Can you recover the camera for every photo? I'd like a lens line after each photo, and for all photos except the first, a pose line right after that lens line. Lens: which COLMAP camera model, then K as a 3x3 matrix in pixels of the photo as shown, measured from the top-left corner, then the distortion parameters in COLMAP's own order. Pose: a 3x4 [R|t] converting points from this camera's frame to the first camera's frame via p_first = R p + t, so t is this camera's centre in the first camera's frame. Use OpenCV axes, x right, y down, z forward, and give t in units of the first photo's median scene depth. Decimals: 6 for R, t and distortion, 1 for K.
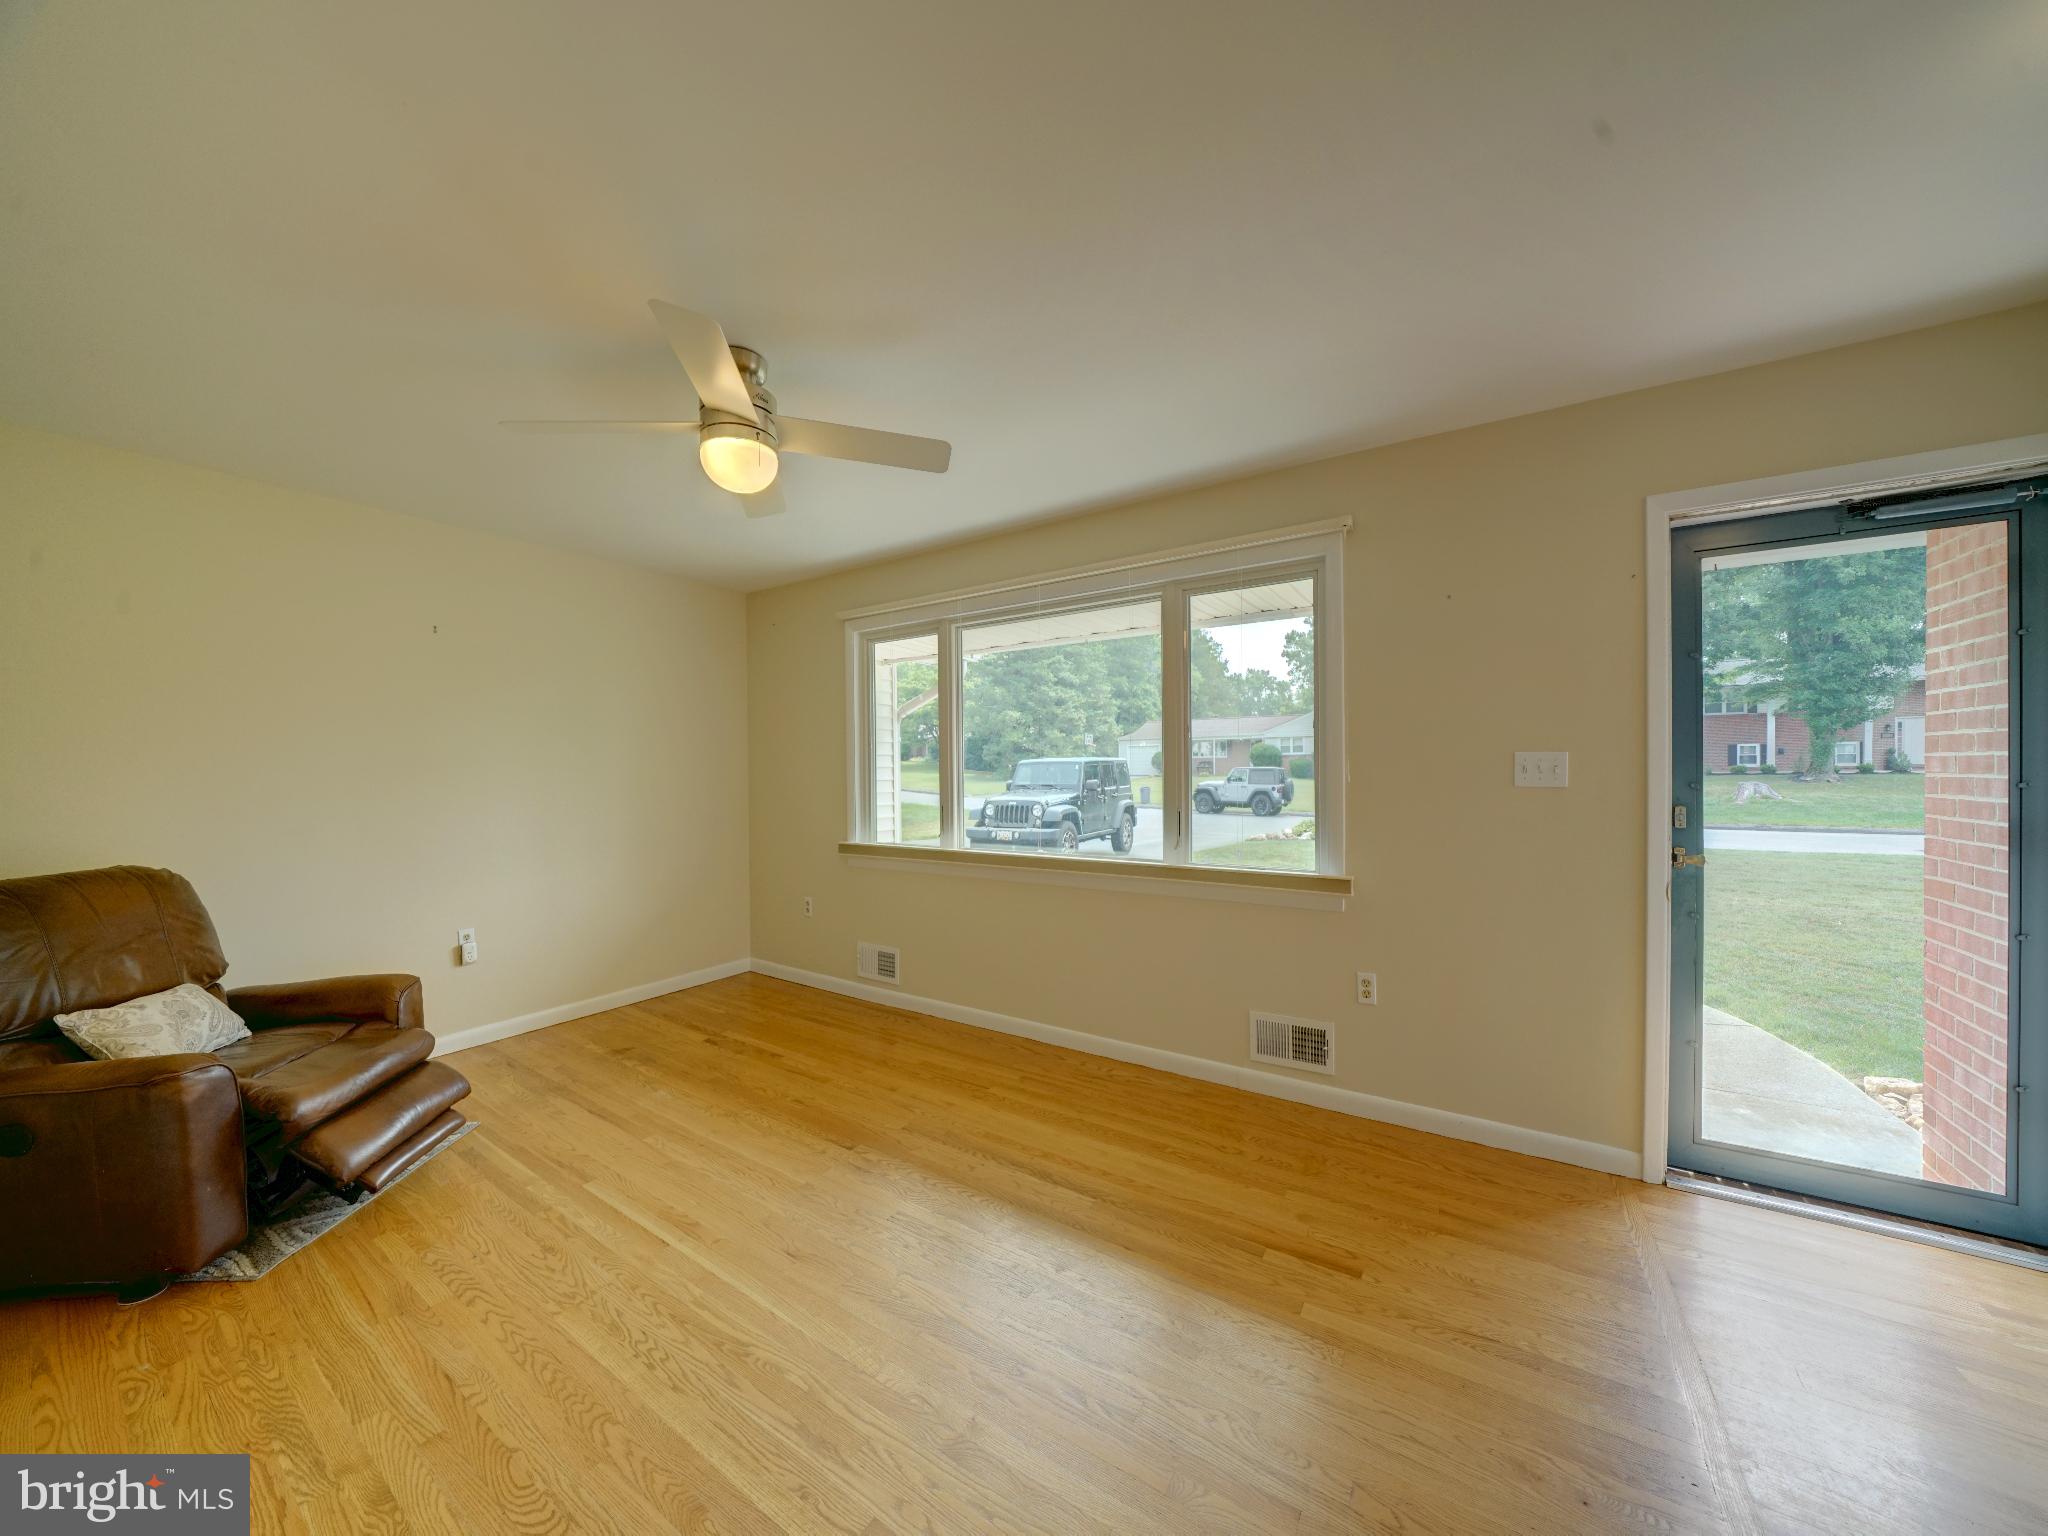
lens RADIAL K [[710.8, 0, 1009.2], [0, 710.8, 770.2], [0, 0, 1]] dist [-0.028390, 0.002669]
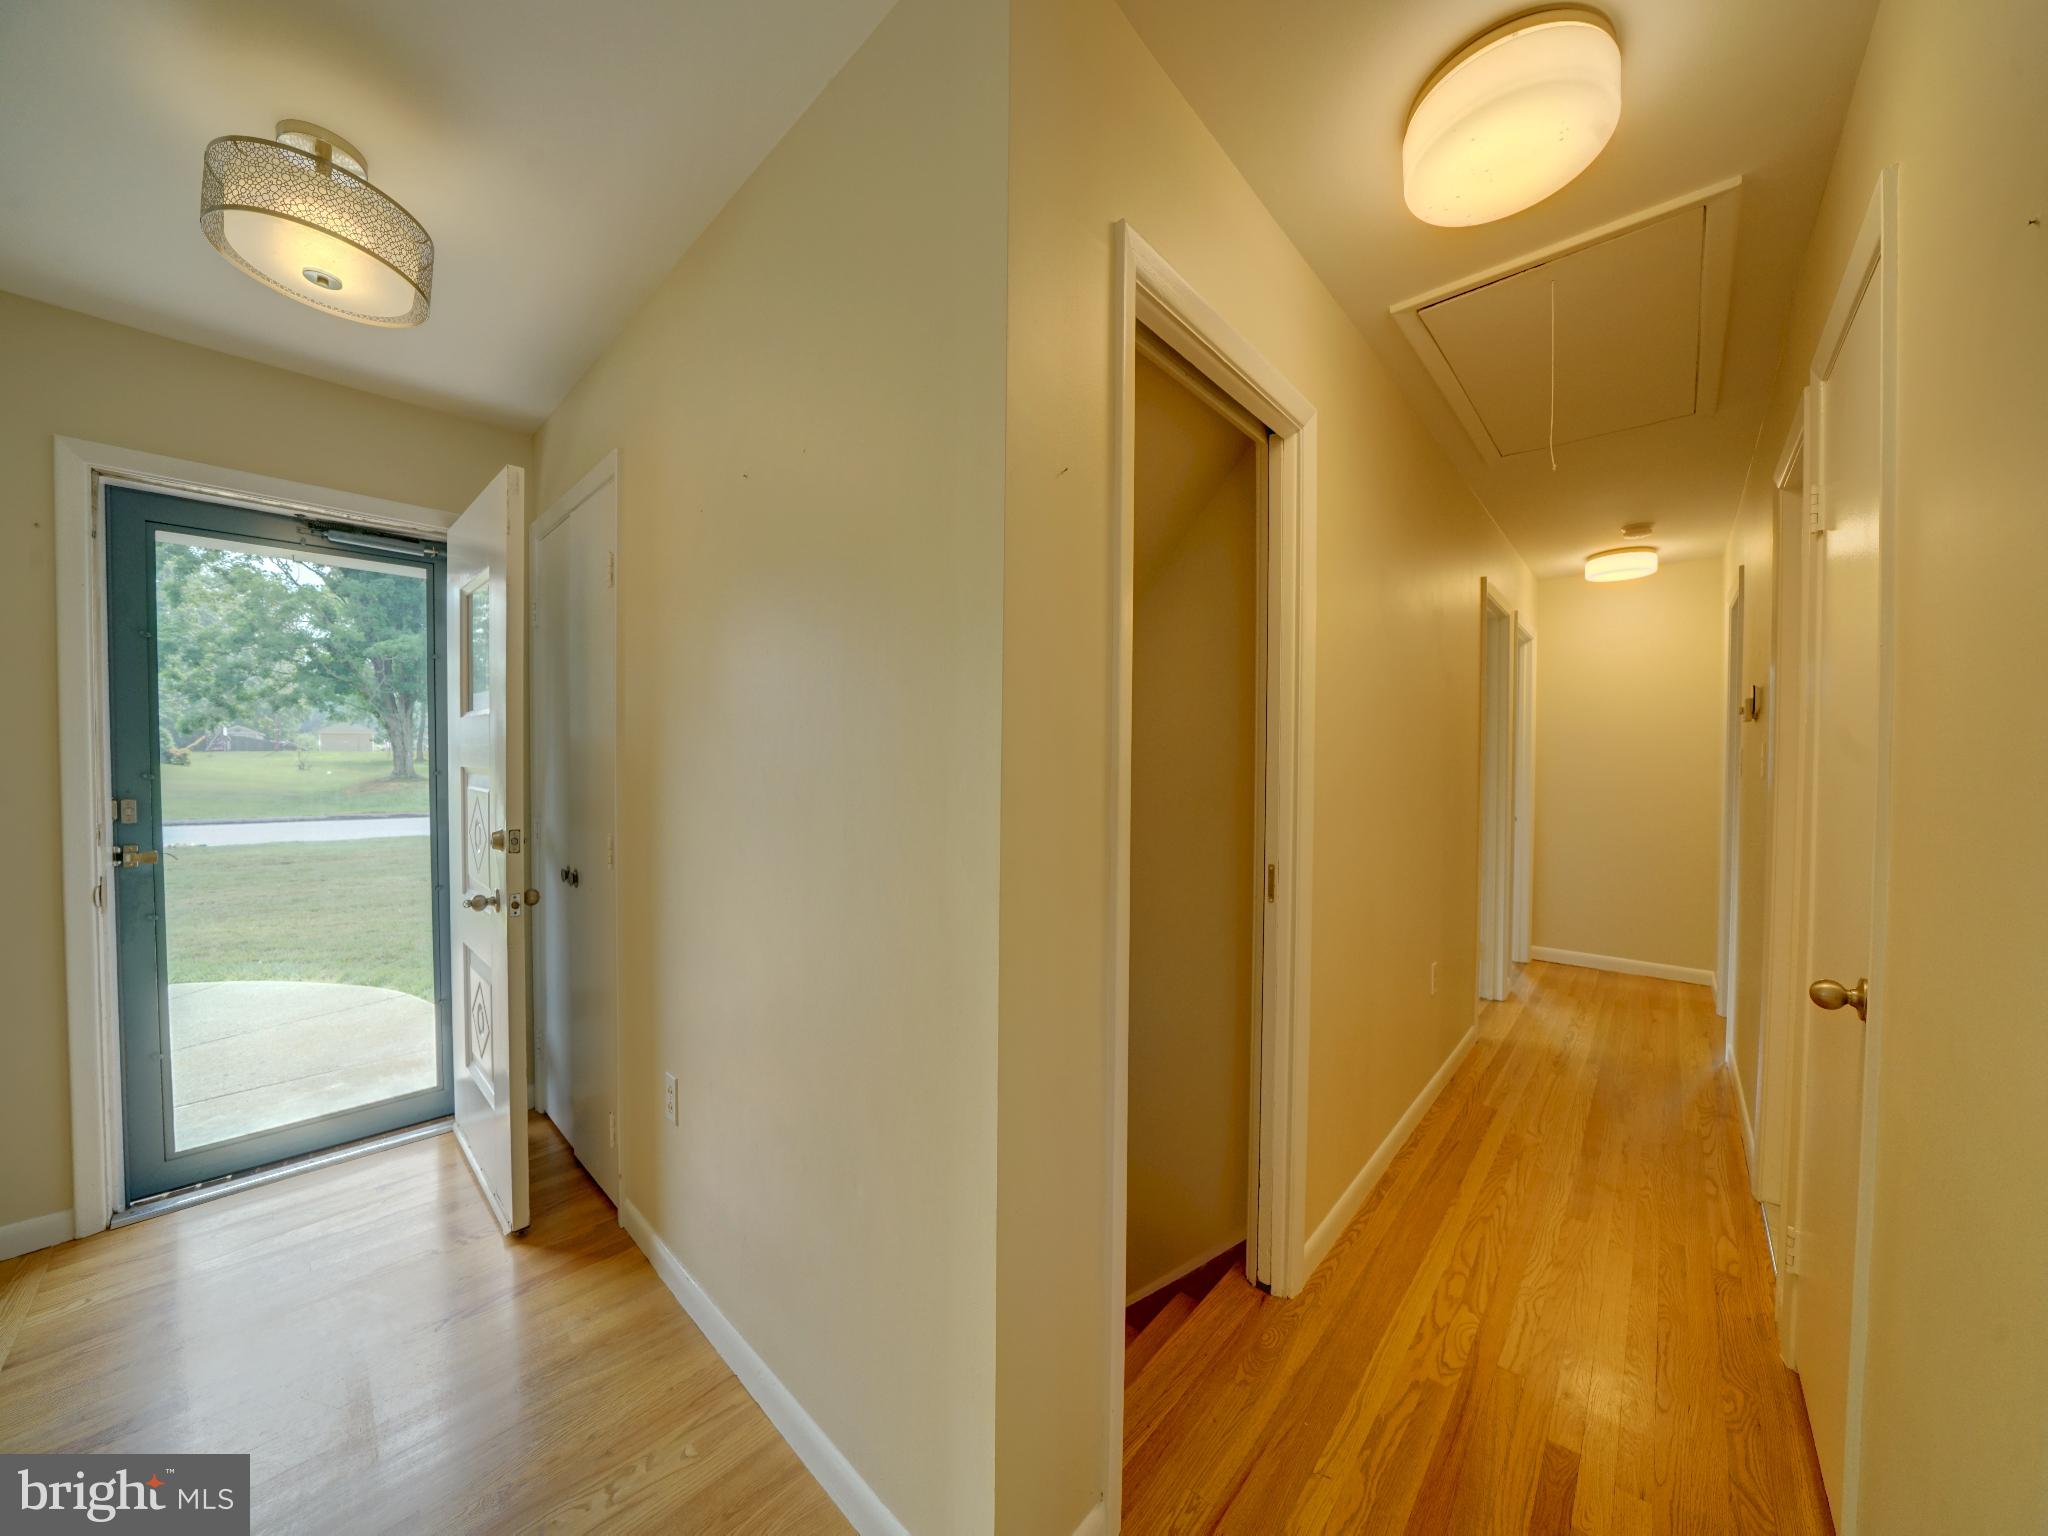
lens RADIAL K [[710.8, 0, 1024.3], [0, 710.8, 776.9], [0, 0, 1]] dist [-0.028390, 0.002669]
pose [[0.158307, -0.011902, 0.987318, 0.281840], [-0.009614, 0.999861, 0.013594, -0.001353], [-0.987343, -0.011644, 0.158170, -0.289080]]
